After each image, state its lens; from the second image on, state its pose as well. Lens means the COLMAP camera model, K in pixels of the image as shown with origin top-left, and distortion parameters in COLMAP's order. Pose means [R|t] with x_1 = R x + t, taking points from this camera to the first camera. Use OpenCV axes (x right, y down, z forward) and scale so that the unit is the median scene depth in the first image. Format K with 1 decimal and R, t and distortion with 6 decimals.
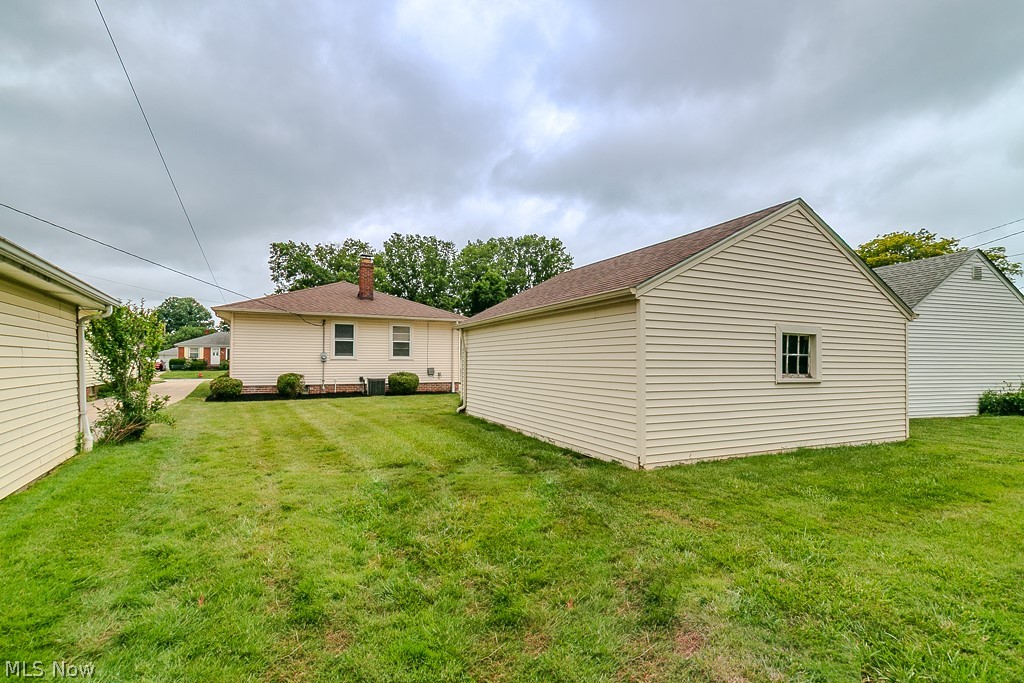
lens RADIAL K [[525.1, 0, 496.1], [0, 525.1, 364.5], [0, 0, 1]] dist [0.000229, -0.000522]
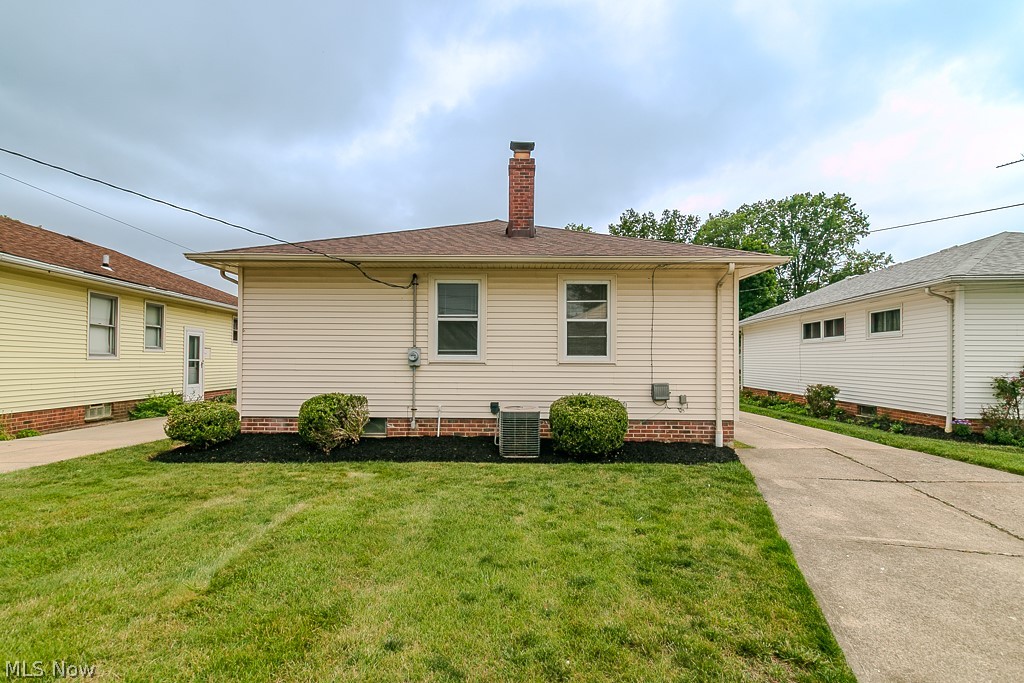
lens RADIAL K [[525.1, 0, 496.1], [0, 525.1, 364.5], [0, 0, 1]] dist [0.000229, -0.000522]
pose [[0.908368, 0.007434, -0.418106, -0.071994], [-0.005246, 0.999966, 0.006382, -0.010679], [0.418140, -0.003604, 0.908376, 0.594442]]
